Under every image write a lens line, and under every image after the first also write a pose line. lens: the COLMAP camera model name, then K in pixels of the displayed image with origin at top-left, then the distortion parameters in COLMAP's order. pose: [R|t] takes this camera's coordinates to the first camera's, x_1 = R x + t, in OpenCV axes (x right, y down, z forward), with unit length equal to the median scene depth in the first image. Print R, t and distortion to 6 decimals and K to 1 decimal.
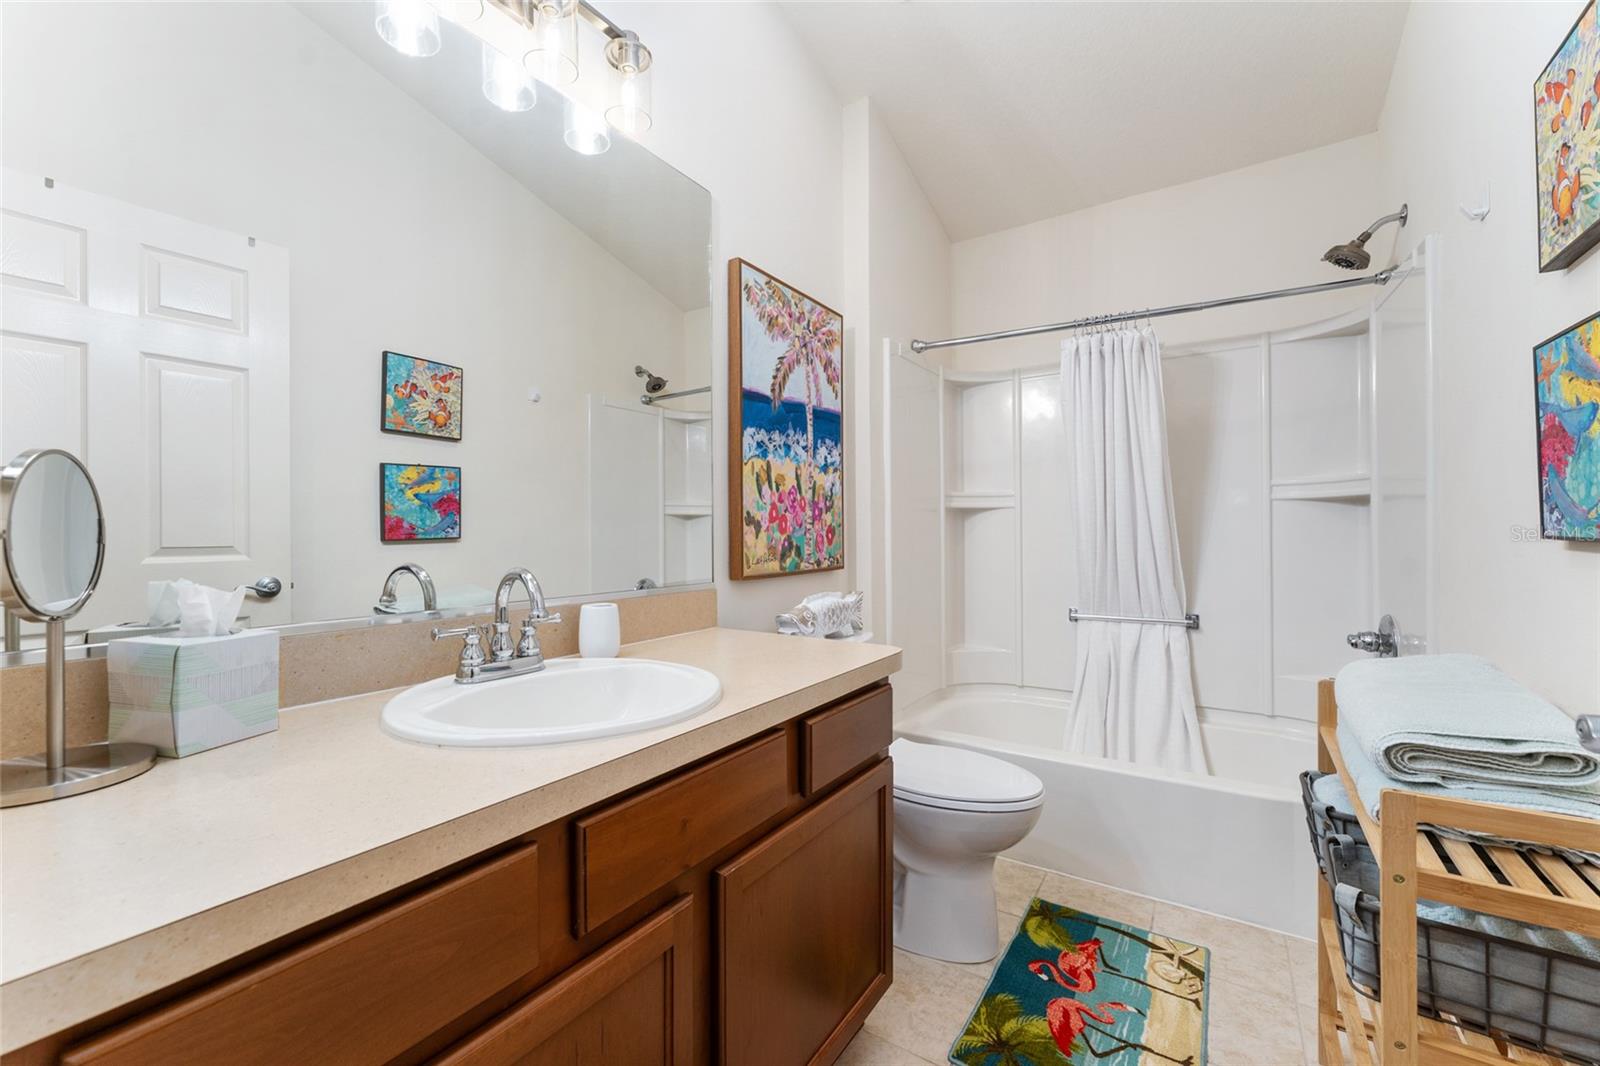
lens RADIAL K [[643.7, 0, 798.9], [0, 643.7, 537.0], [0, 0, 1]] dist [-0.000128, -0.000676]
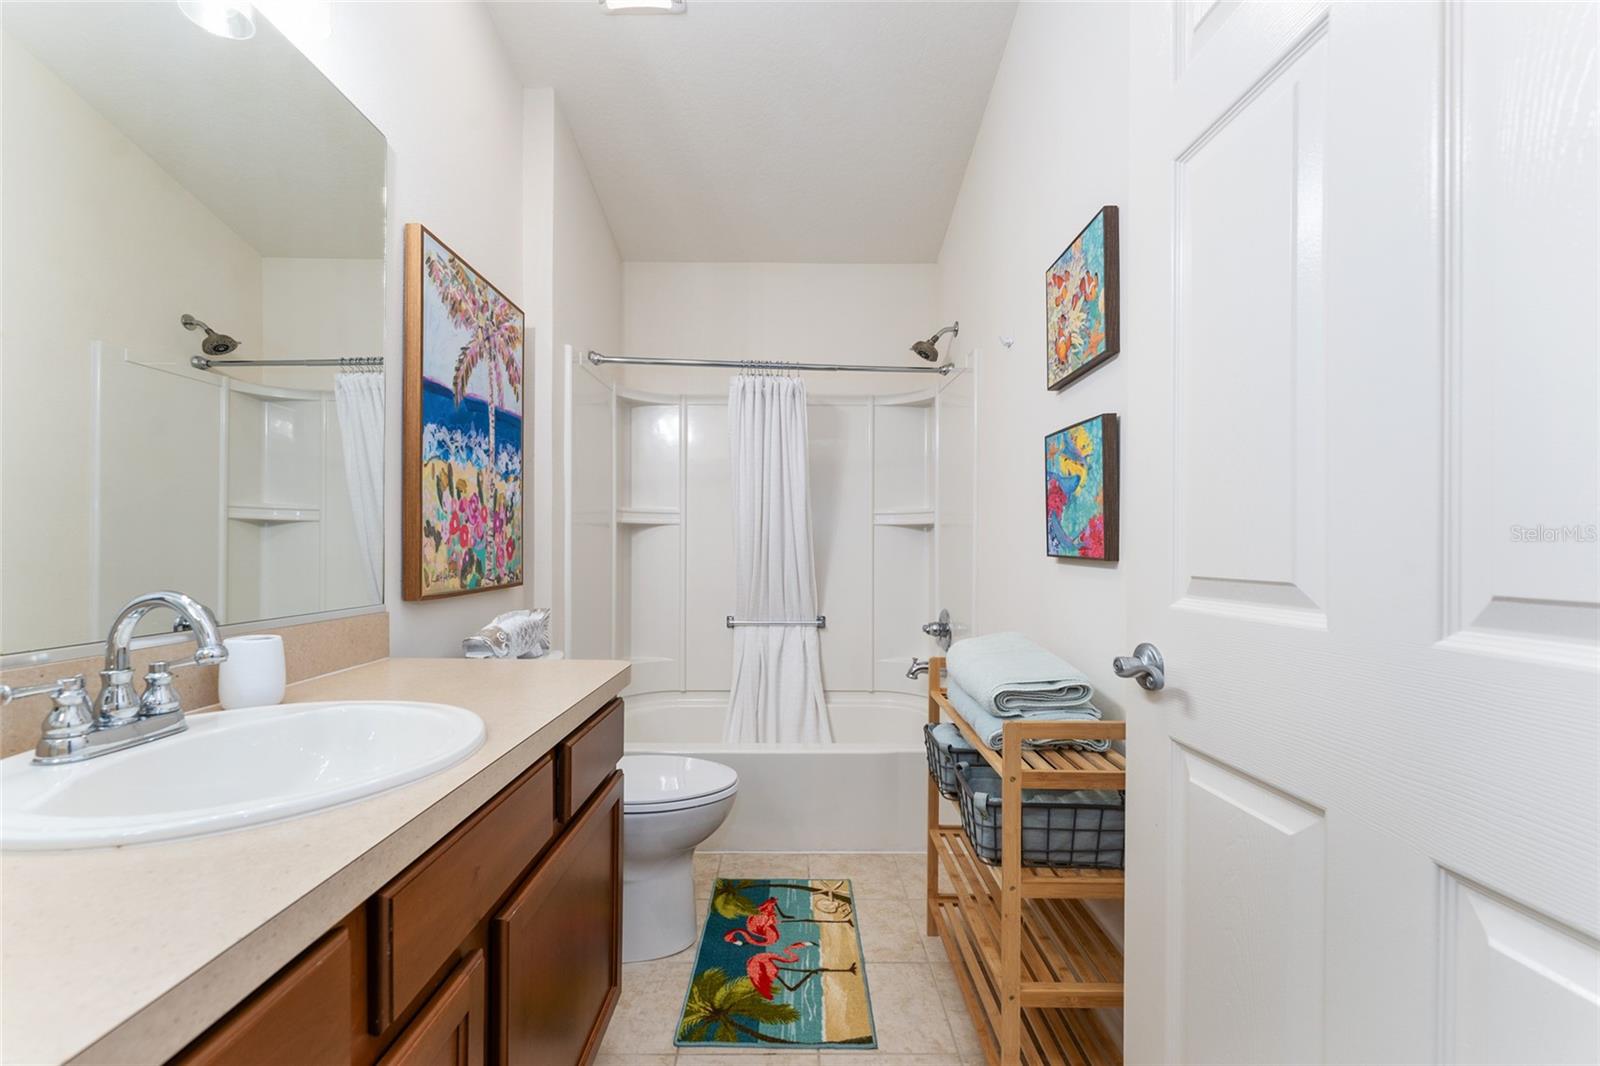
lens RADIAL K [[642.7, 0, 800.6], [0, 642.7, 551.4], [0, 0, 1]] dist [0.002882, -0.006587]
pose [[0.830429, 0.008349, 0.557062, -0.143190], [-0.008484, 0.999961, -0.002339, -0.000433], [-0.557060, -0.002783, 0.830468, 0.005849]]
